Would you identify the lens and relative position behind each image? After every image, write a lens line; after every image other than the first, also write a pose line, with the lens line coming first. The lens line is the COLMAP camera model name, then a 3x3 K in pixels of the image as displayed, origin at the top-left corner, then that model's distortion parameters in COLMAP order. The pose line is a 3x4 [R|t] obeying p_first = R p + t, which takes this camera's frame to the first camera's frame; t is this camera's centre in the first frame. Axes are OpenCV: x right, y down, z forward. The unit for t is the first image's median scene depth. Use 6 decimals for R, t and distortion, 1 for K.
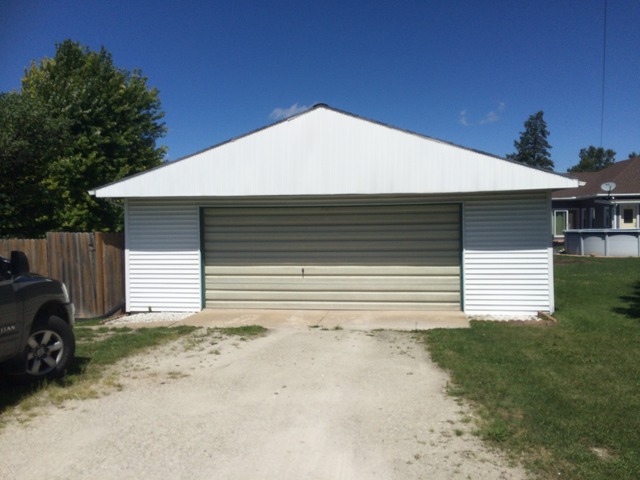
lens RADIAL K [[600.2, 0, 321.4], [0, 600.2, 259.5], [0, 0, 1]] dist [0.057500, -0.005096]
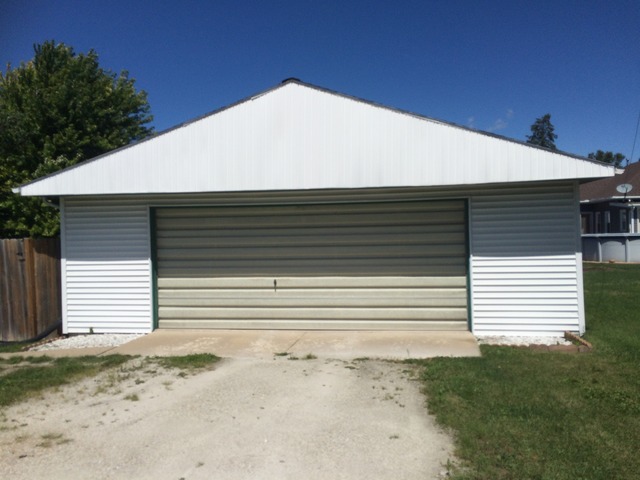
lens RADIAL K [[546.8, 0, 321.0], [0, 546.8, 250.7], [0, 0, 1]] dist [0.060022, -0.092973]
pose [[0.999395, -0.008101, -0.033825, 0.059579], [0.007079, 0.999519, -0.030201, -0.002162], [0.034054, 0.029943, 0.998971, 0.252497]]
